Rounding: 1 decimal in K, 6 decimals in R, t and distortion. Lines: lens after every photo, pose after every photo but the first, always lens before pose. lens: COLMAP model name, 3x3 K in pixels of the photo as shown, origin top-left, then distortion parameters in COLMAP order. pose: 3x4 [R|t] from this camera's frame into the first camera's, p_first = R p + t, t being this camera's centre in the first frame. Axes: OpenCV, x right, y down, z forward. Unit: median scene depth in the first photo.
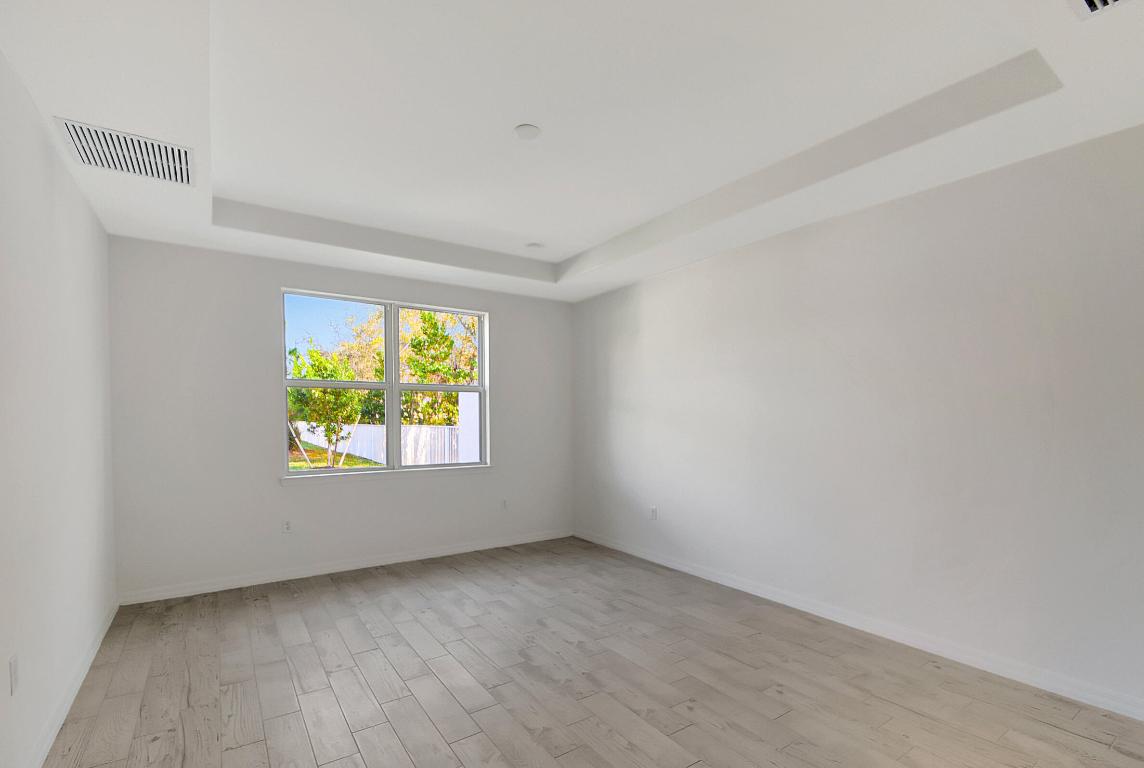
lens RADIAL K [[520.7, 0, 572.1], [0, 520.7, 439.1], [0, 0, 1]] dist [-0.000732, -0.000128]
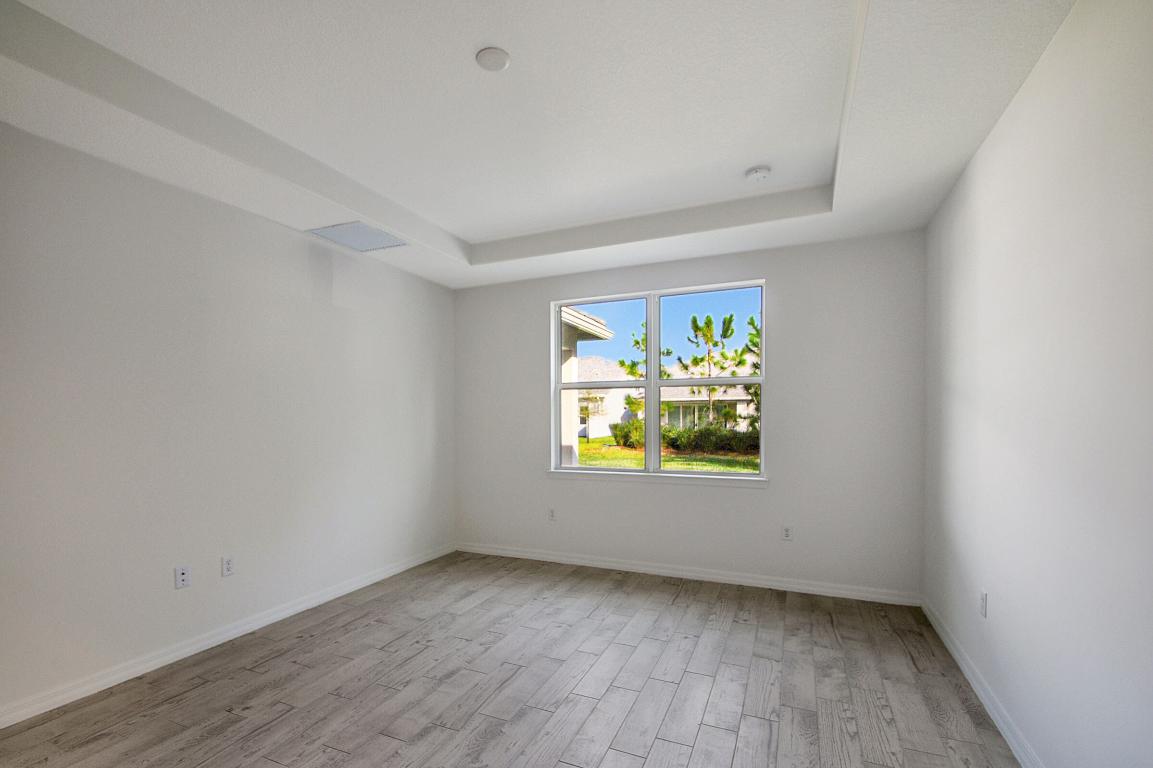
lens RADIAL K [[518.6, 0, 569.6], [0, 518.6, 432.9], [0, 0, 1]] dist [0.002374, 0.000107]
pose [[0.522045, 0.021069, -0.852658, 0.475412], [-0.032353, 0.999465, 0.004888, -0.015271], [0.852304, 0.025034, 0.522447, 0.500423]]
